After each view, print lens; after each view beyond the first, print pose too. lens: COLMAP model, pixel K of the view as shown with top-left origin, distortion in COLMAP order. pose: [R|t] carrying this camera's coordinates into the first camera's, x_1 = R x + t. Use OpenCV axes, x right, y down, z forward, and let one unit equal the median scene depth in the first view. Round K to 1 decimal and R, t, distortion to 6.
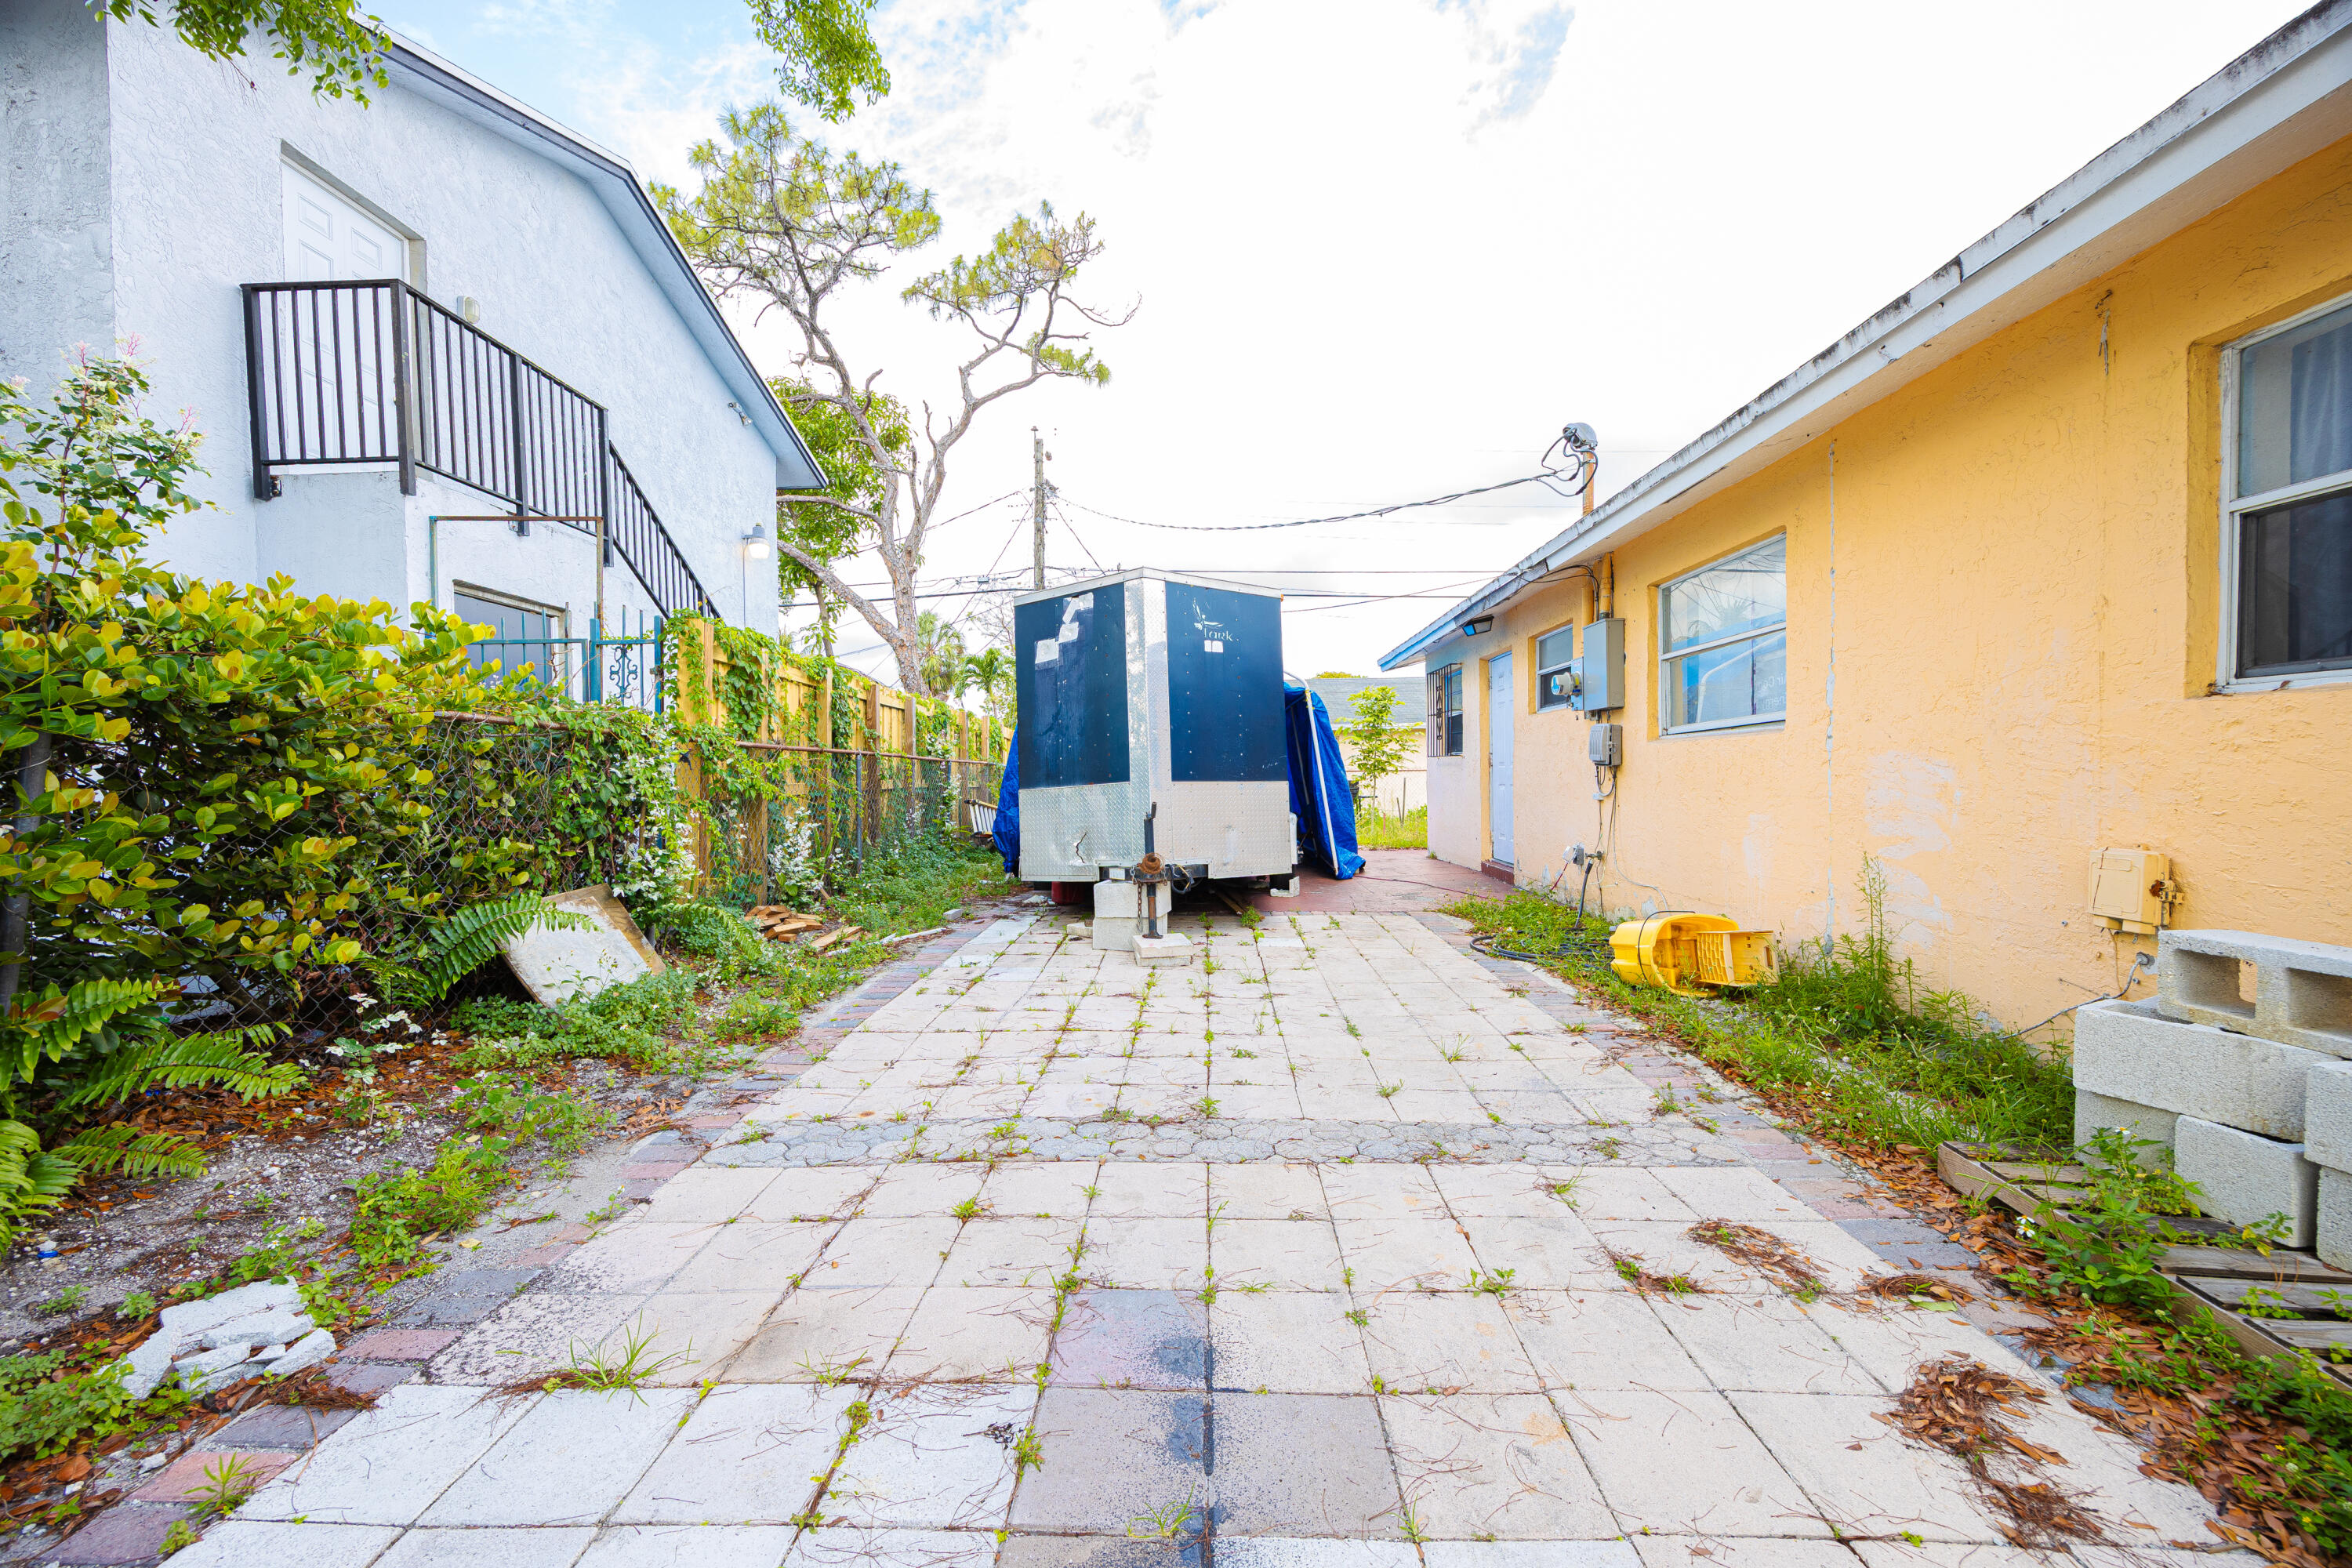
lens RADIAL K [[895.5, 0, 1169.9], [0, 895.5, 784.8], [0, 0, 1]] dist [0.000724, 0.000123]
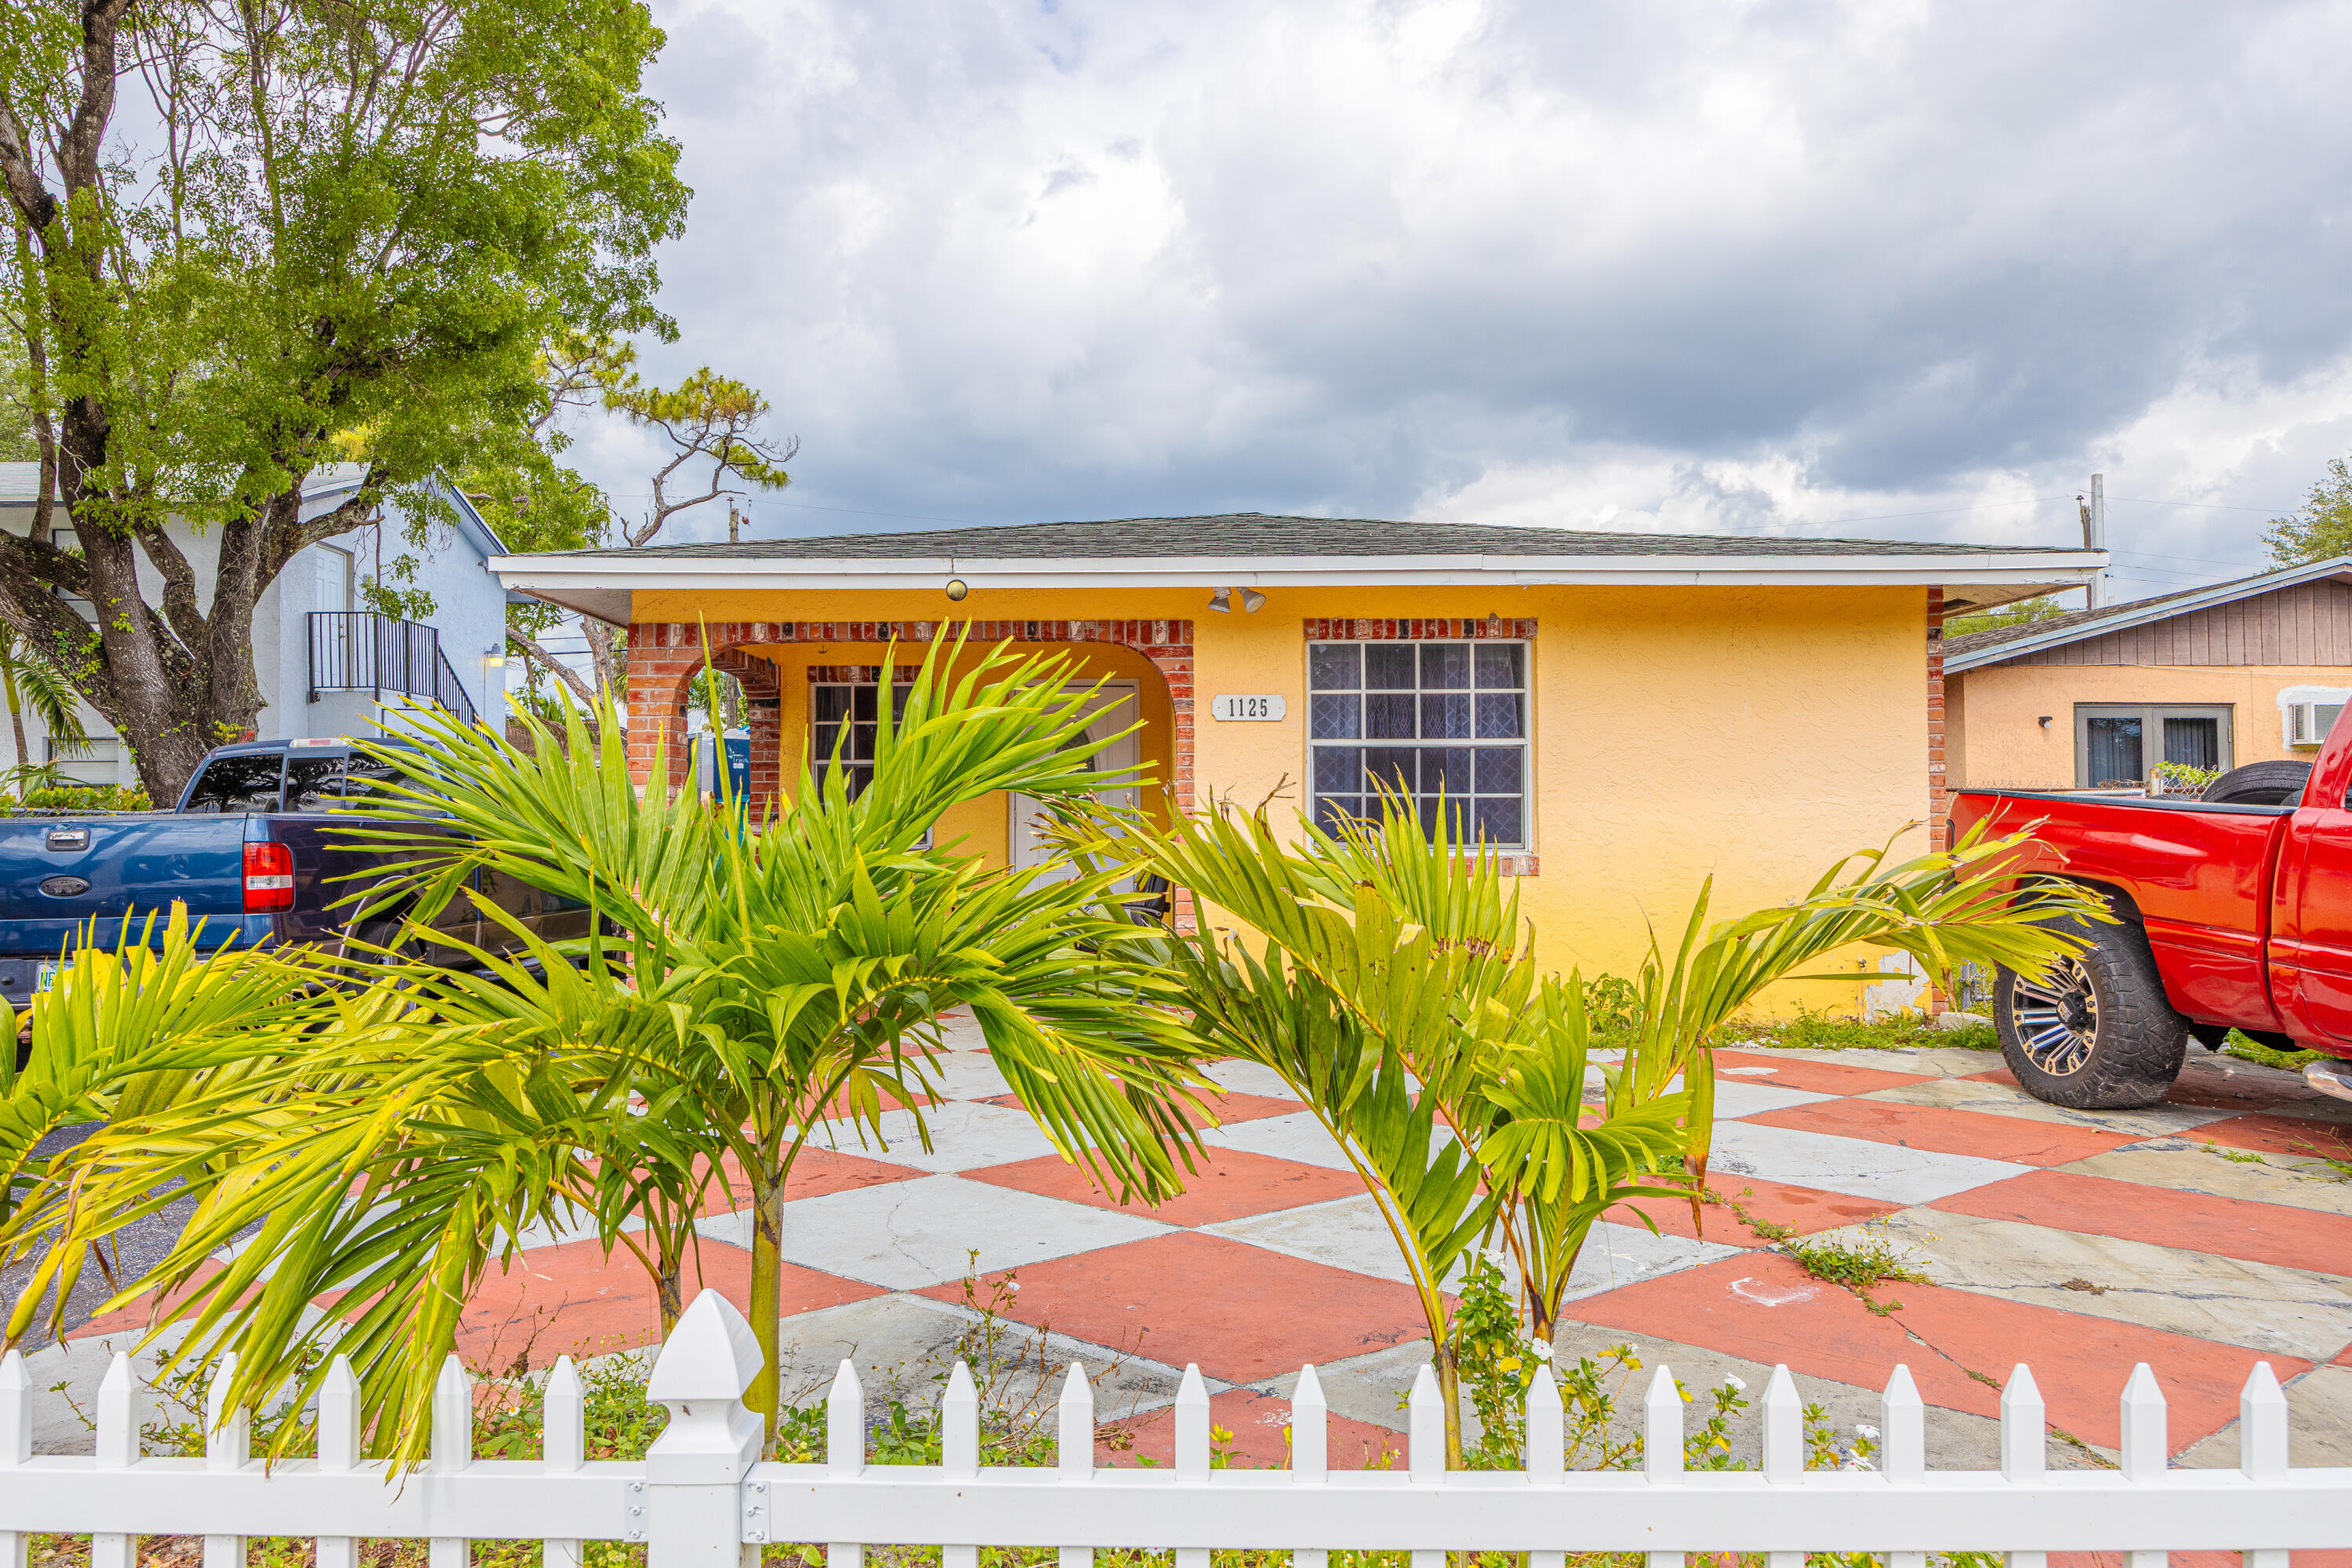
lens RADIAL K [[1518.8, 0, 1158.3], [0, 1518.8, 788.0], [0, 0, 1]] dist [-0.000723, -0.006456]
pose [[0.998394, 0.009054, 0.055923, 0.321711], [-0.007394, 0.999528, -0.029824, 0.000150], [-0.056167, 0.029363, 0.997990, -1.027811]]
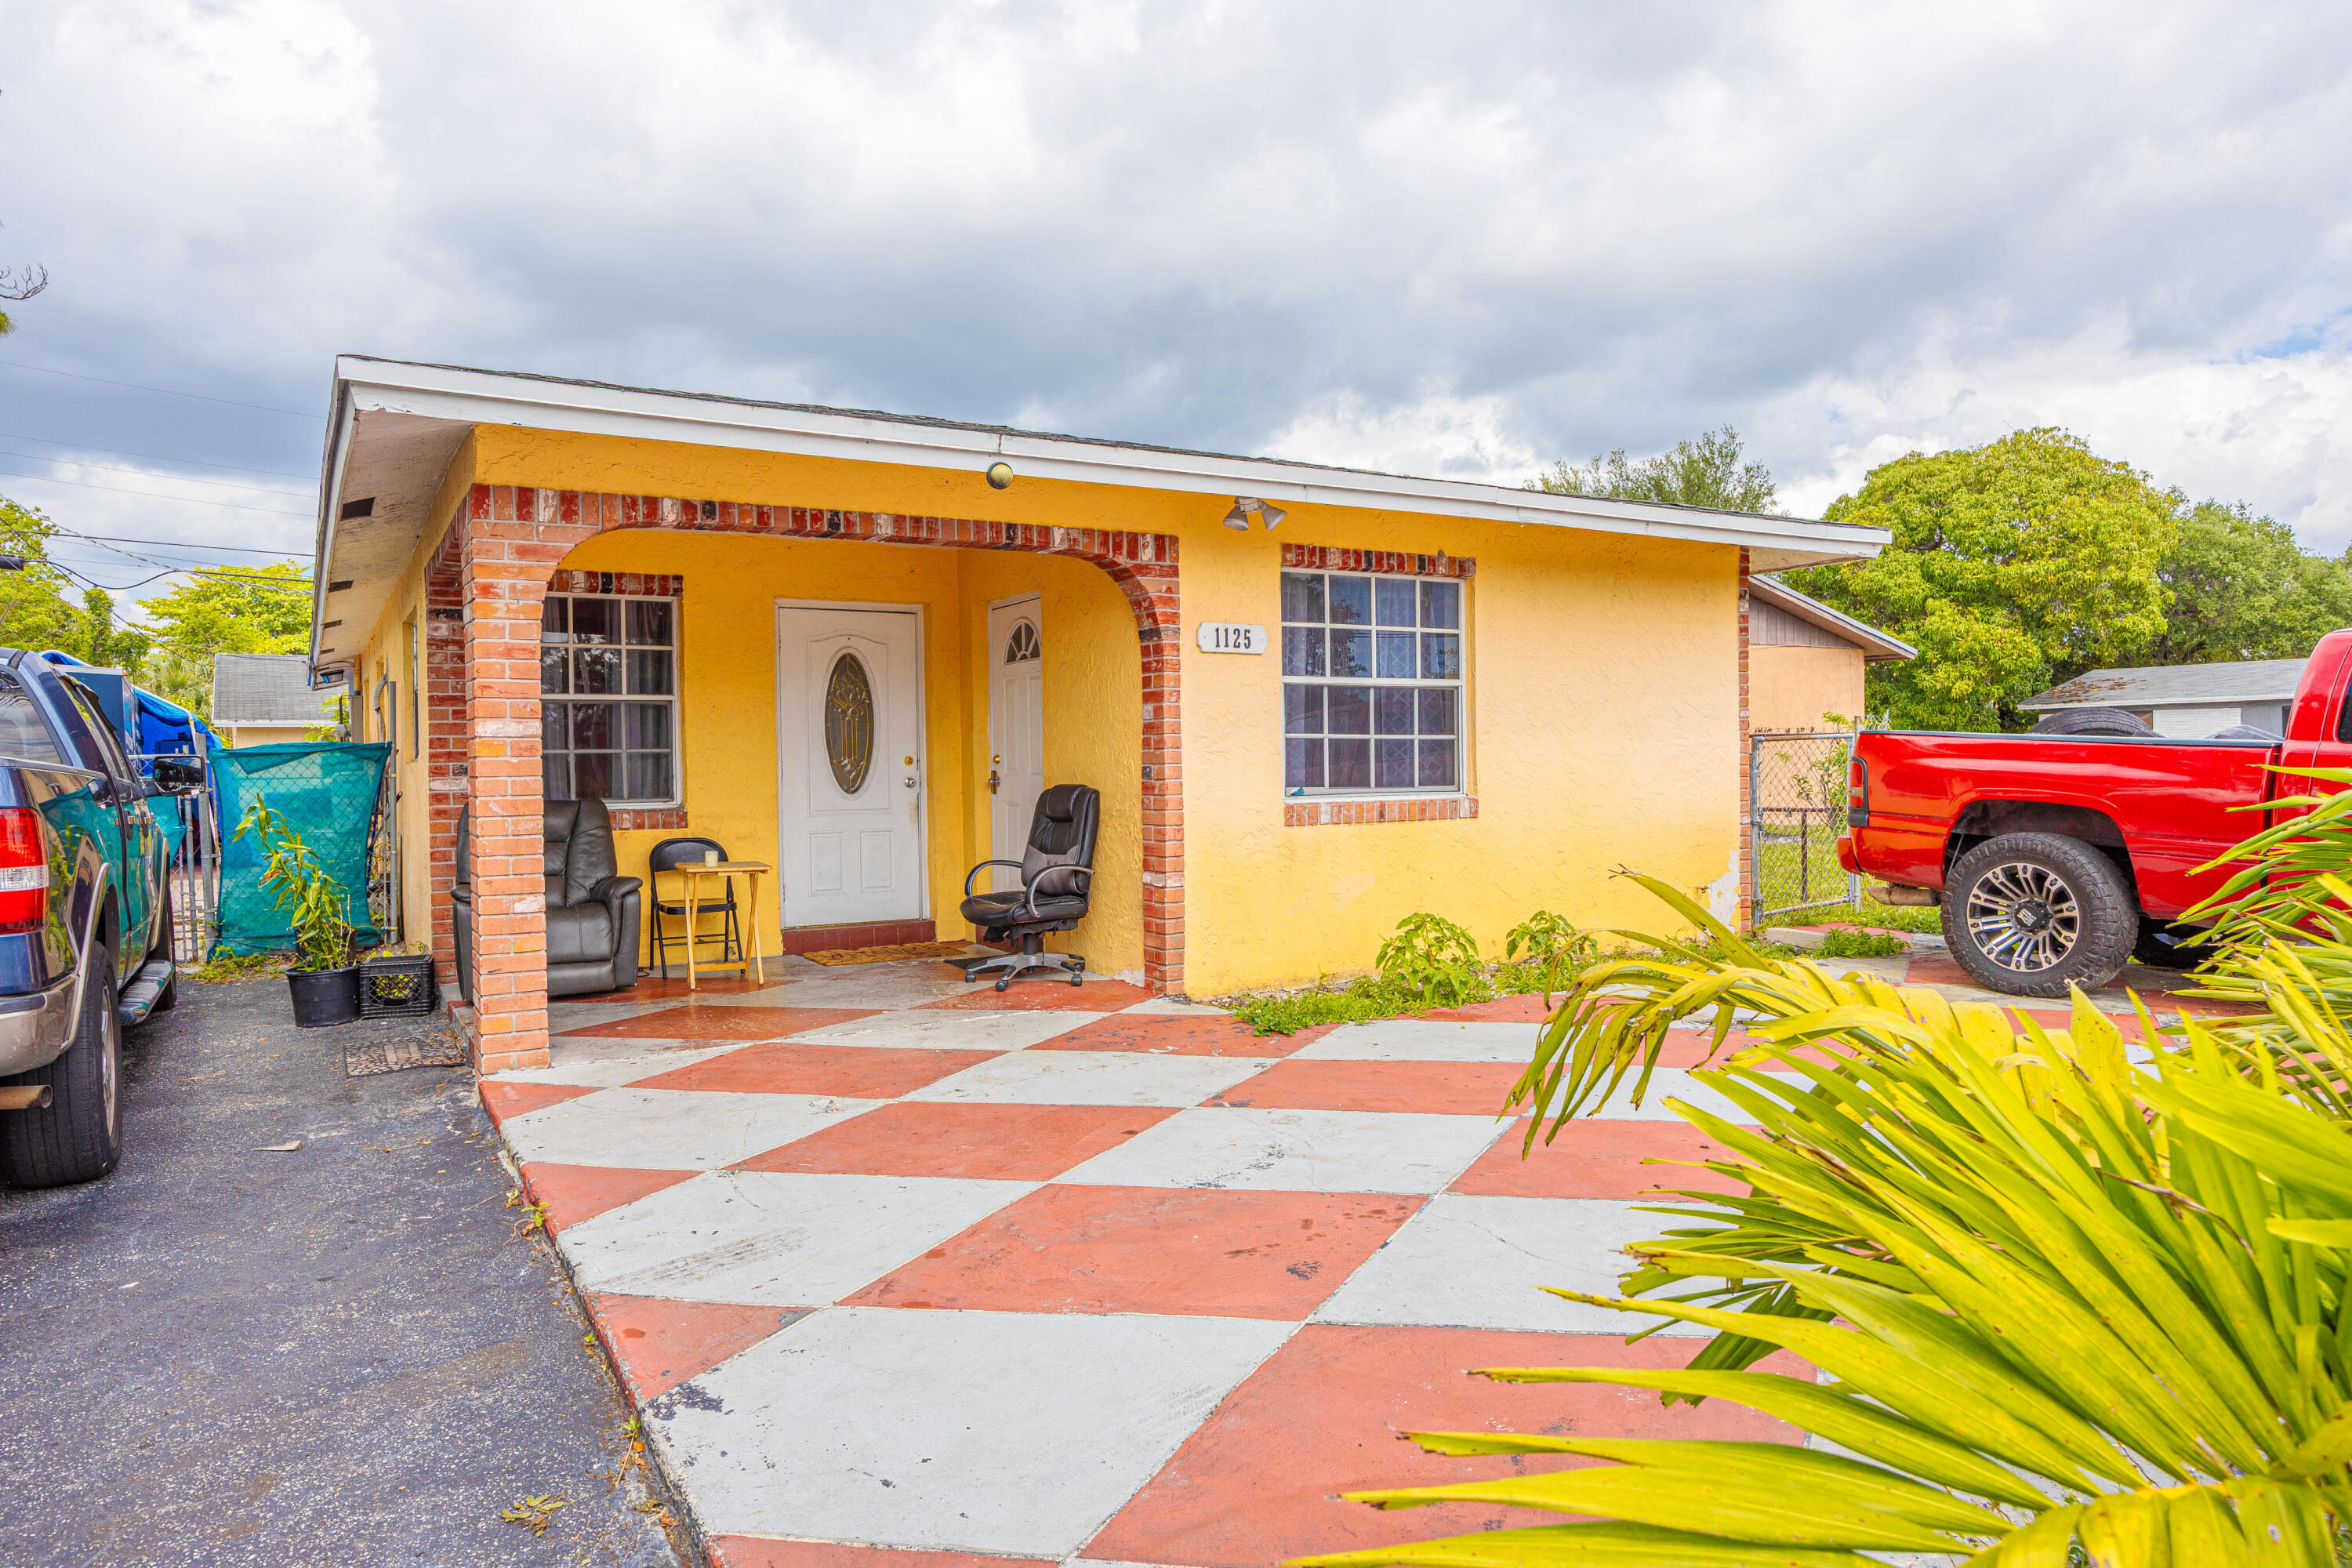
lens RADIAL K [[1504.8, 0, 1187.1], [0, 1504.8, 786.4], [0, 0, 1]] dist [-0.000188, -0.000743]
pose [[0.832002, -0.006655, 0.554733, 0.079915], [0.009899, 0.999947, -0.002850, 0.004106], [-0.554684, 0.007862, 0.832024, -0.865417]]
